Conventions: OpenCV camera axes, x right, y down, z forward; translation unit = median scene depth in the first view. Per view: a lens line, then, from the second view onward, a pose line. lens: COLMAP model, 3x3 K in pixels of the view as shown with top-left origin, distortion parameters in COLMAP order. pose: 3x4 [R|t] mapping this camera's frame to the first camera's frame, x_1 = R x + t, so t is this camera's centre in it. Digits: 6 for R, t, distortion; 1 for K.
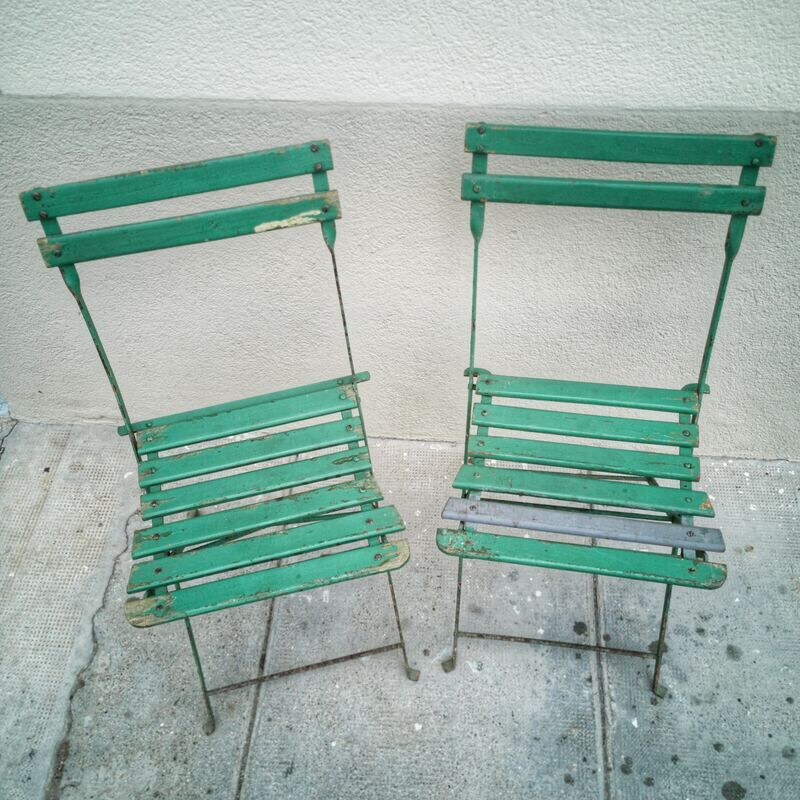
lens RADIAL K [[815.7, 0, 401.2], [0, 815.7, 396.0], [0, 0, 1]] dist [0.085494, -0.150410]
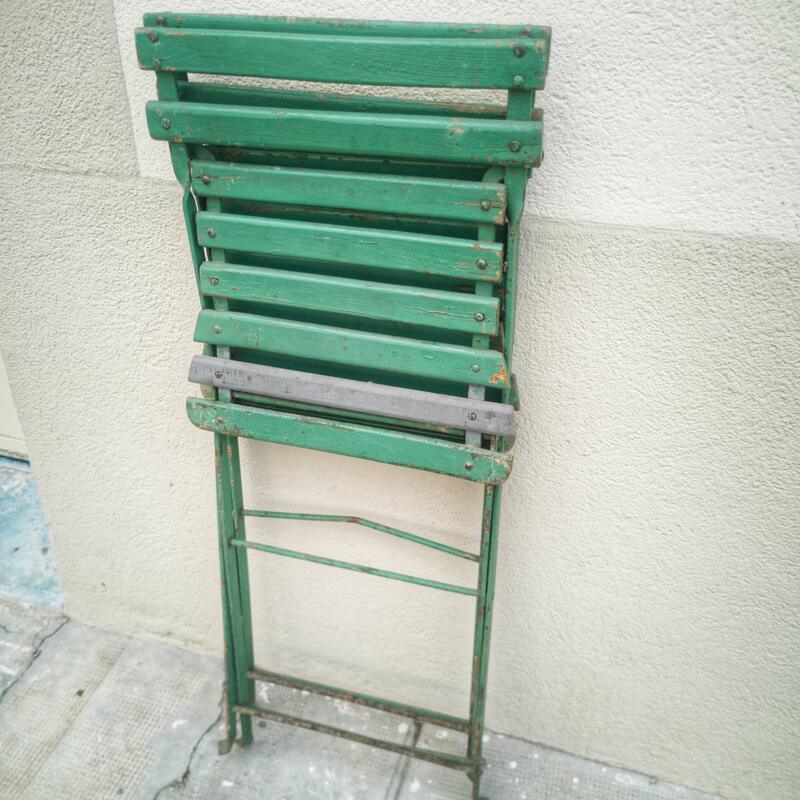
lens RADIAL K [[815.7, 0, 401.2], [0, 815.7, 396.0], [0, 0, 1]] dist [0.085494, -0.150410]
pose [[0.972838, 0.137091, -0.186529, -0.070830], [-0.189449, 0.934550, -0.301208, 0.013506], [0.133027, 0.328364, 0.935137, 0.375001]]
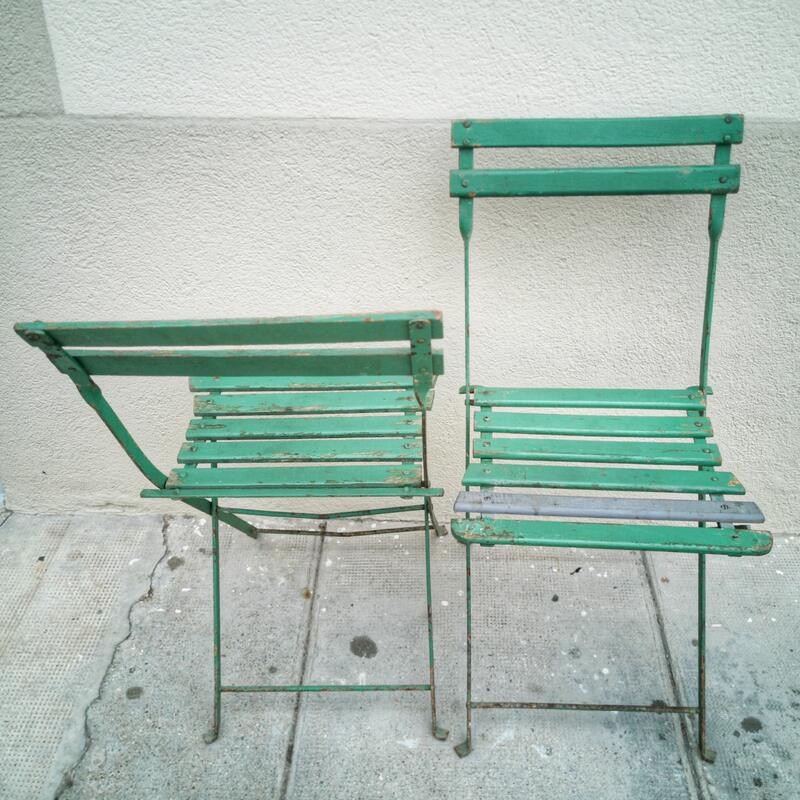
lens RADIAL K [[829.8, 0, 404.8], [0, 829.8, 402.1], [0, 0, 1]] dist [0.108085, -0.189535]
pose [[0.999077, -0.000230, 0.042963, -0.108109], [0.012688, 0.956964, -0.289930, 0.282421], [-0.041047, 0.290208, 0.956083, 0.088951]]
